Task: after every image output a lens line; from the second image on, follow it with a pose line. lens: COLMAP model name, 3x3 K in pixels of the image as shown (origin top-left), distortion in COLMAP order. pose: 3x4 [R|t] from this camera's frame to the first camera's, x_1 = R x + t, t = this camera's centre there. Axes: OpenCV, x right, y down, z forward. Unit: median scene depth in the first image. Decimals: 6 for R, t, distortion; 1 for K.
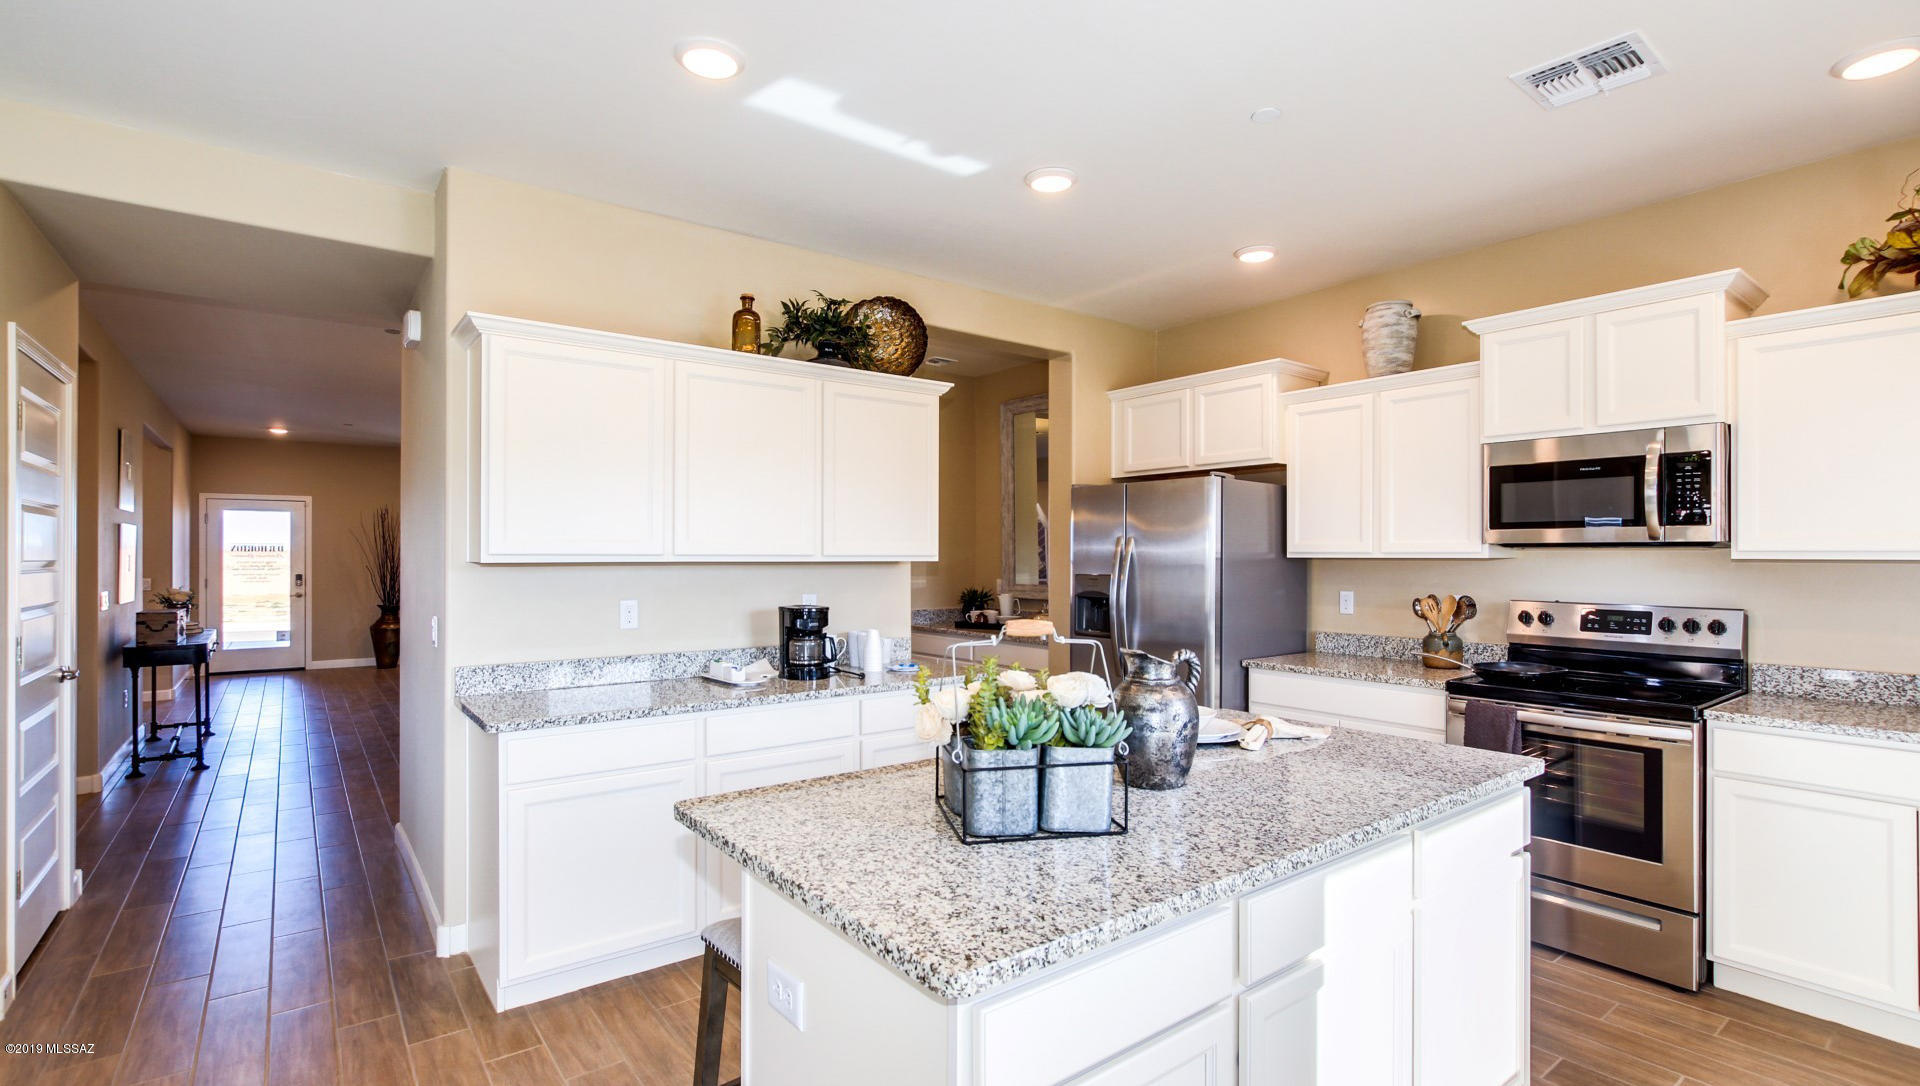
lens RADIAL K [[905.5, 0, 962.0], [0, 905.5, 555.6], [0, 0, 1]] dist [-0.001529, -0.000106]
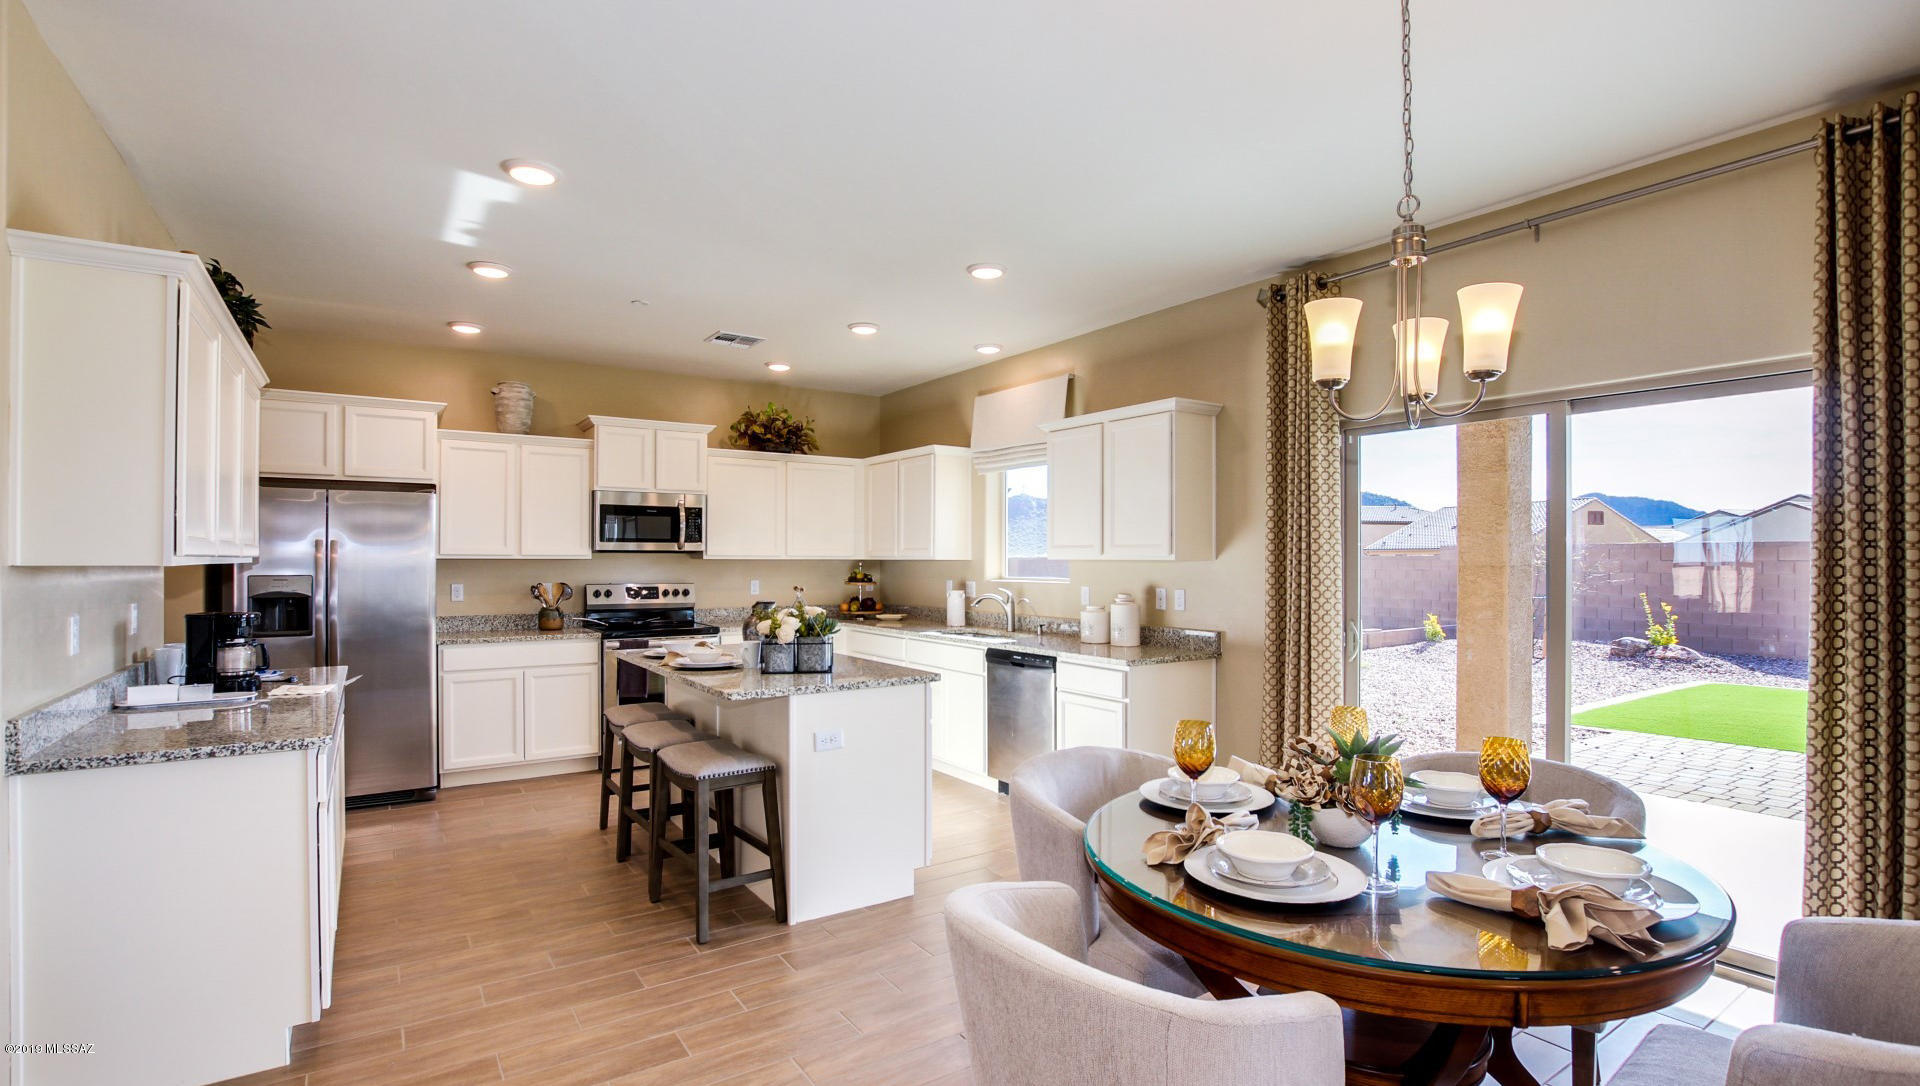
lens RADIAL K [[905.5, 0, 959.0], [0, 905.5, 545.7], [0, 0, 1]] dist [-0.001529, -0.000106]
pose [[0.073335, 0.008070, 0.997275, -1.100463], [-0.002133, 0.999966, -0.007935, -0.010349], [-0.997305, -0.001546, 0.073349, 0.225354]]
